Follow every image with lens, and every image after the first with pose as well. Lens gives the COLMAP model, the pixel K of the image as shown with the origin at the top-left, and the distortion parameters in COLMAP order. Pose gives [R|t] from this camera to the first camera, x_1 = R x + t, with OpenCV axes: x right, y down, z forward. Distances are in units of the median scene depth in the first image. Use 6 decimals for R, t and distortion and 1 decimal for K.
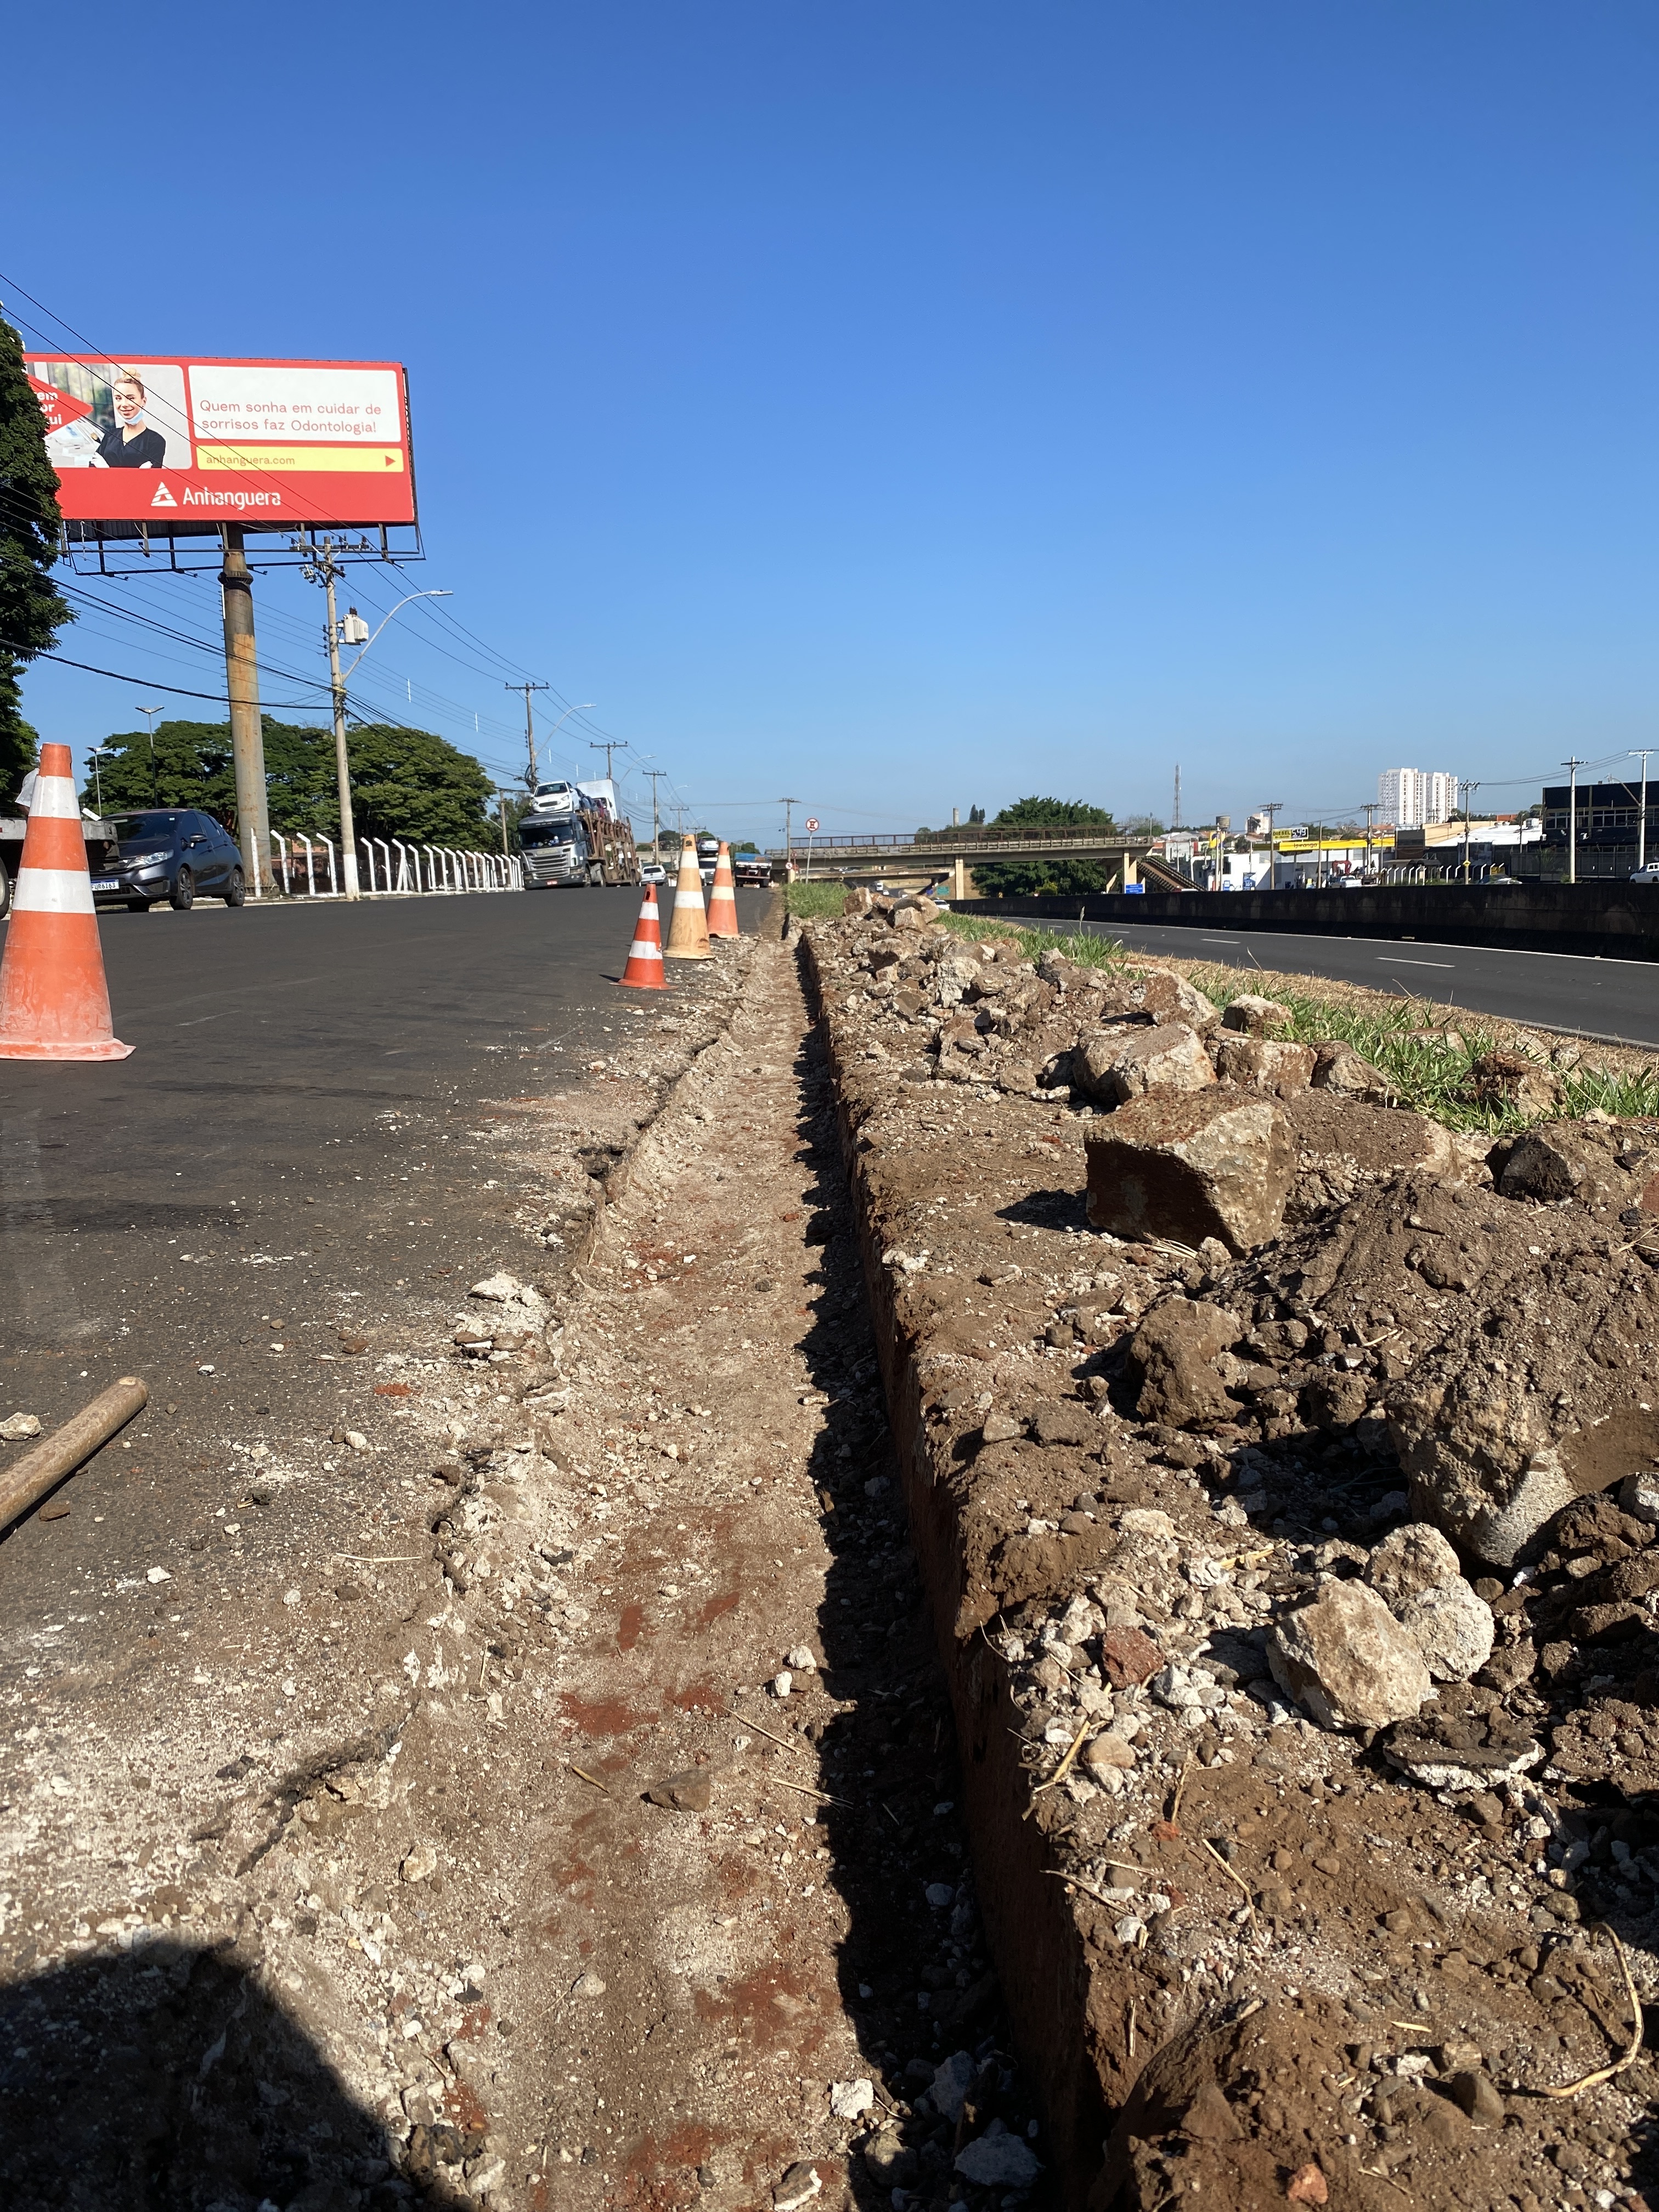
lens RADIAL K [[1683.2, 0, 845.4], [0, 1683.2, 1103.8], [0, 0, 1]] dist [0.025720, -0.033164]
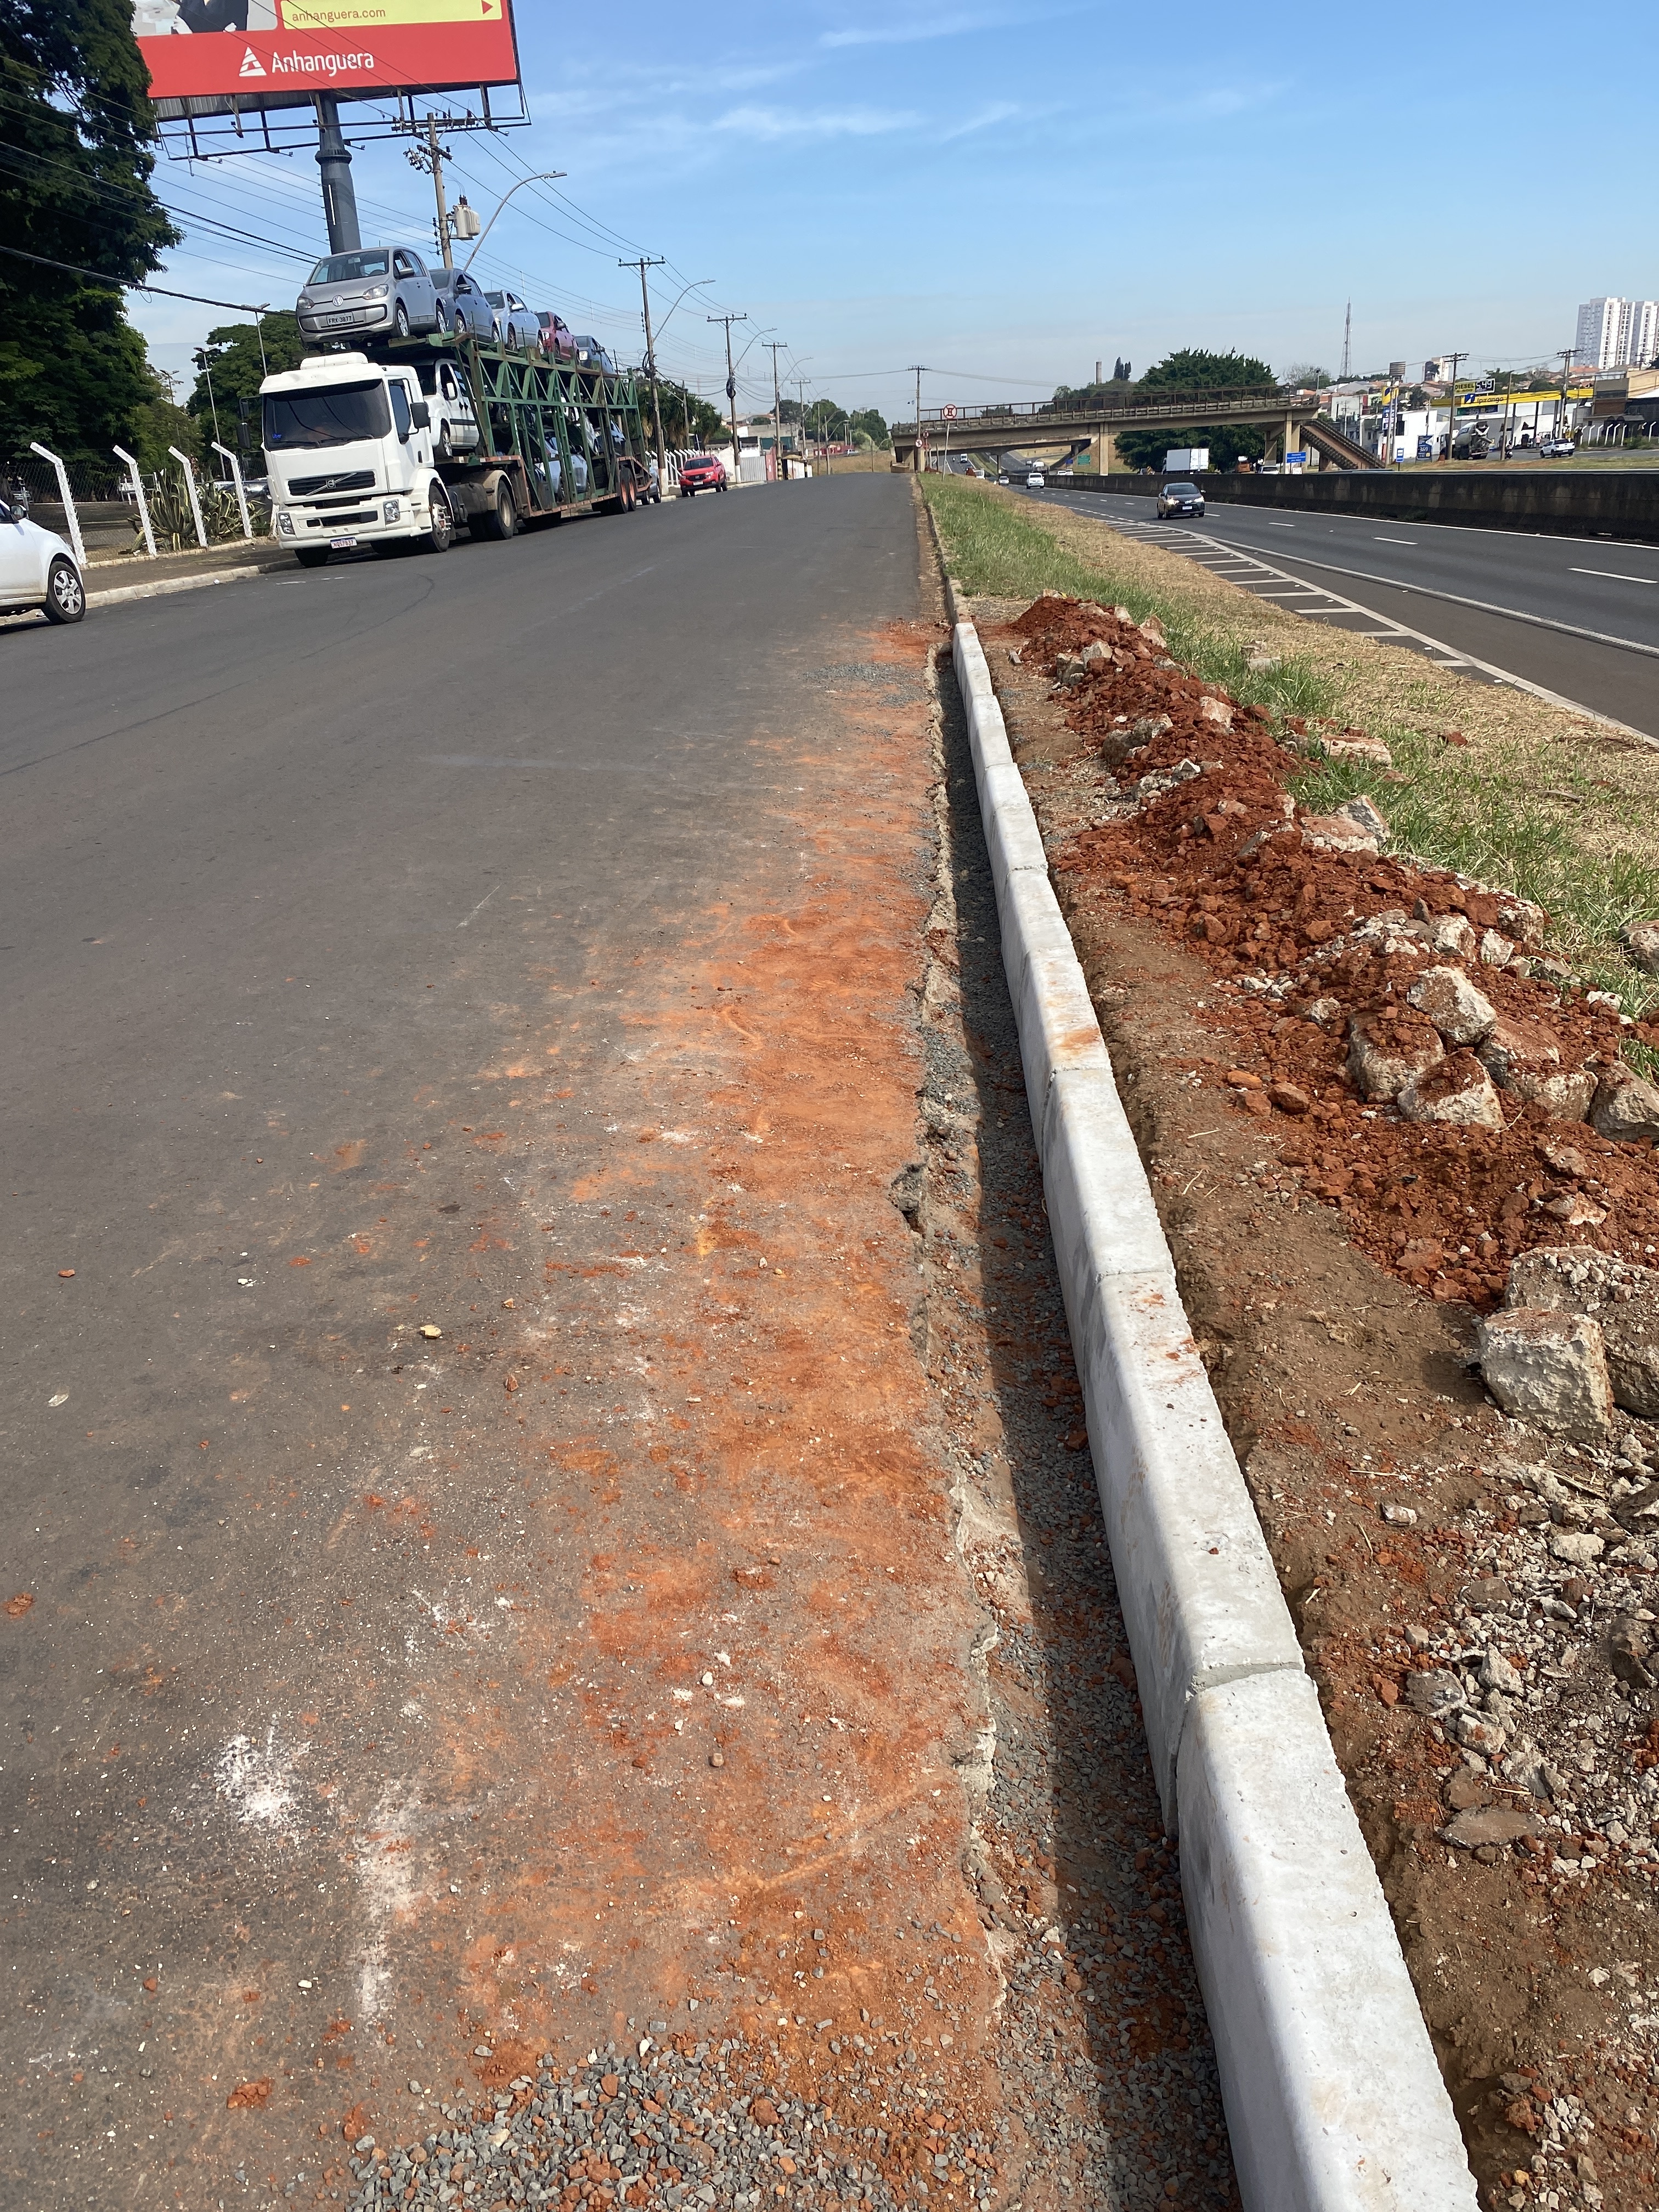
lens RADIAL K [[1683.2, 0, 818.6], [0, 1683.2, 1114.4], [0, 0, 1]] dist [0.025720, -0.033164]
pose [[0.995796, 0.005346, -0.091439, -0.052731], [0.016634, 0.971141, 0.237924, -0.131511], [0.090072, -0.238445, 0.966970, -0.029257]]
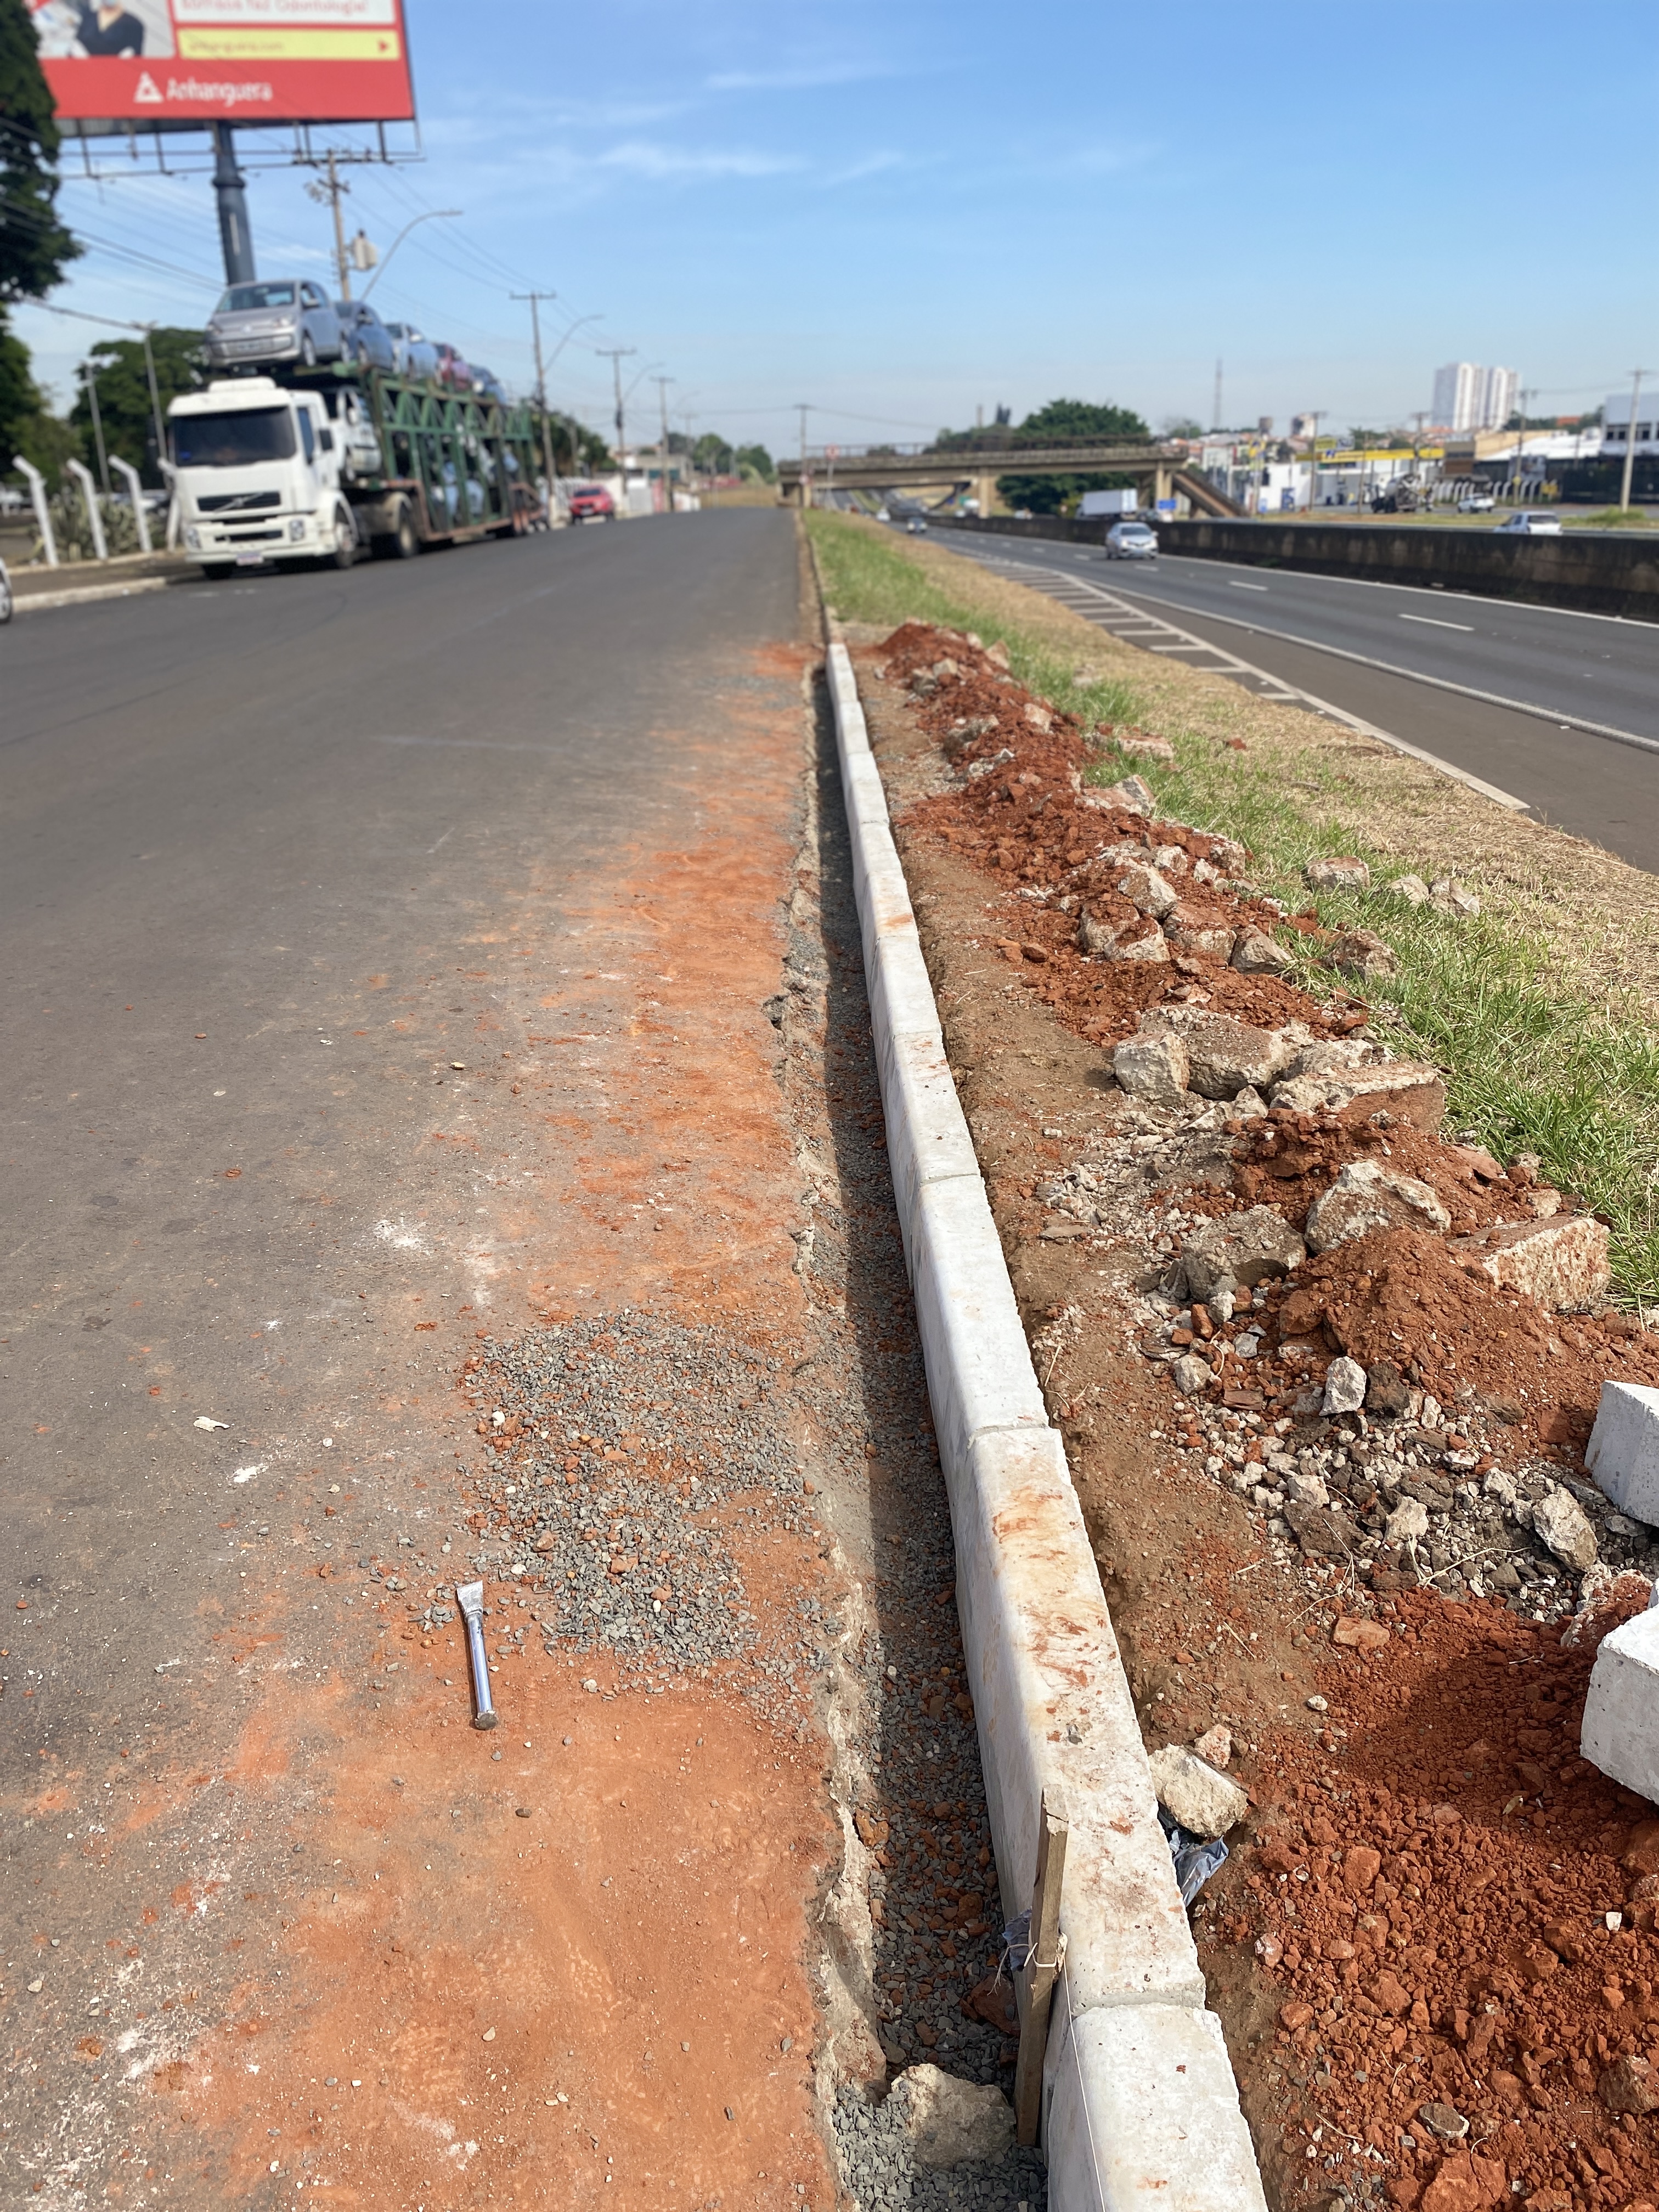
lens RADIAL K [[1683.2, 0, 839.7], [0, 1683.2, 1098.2], [0, 0, 1]] dist [0.025720, -0.033164]
pose [[0.999921, 0.006441, -0.010809, -0.034743], [-0.003989, 0.977016, 0.213127, -0.105968], [0.011933, -0.213067, 0.976965, -0.270999]]
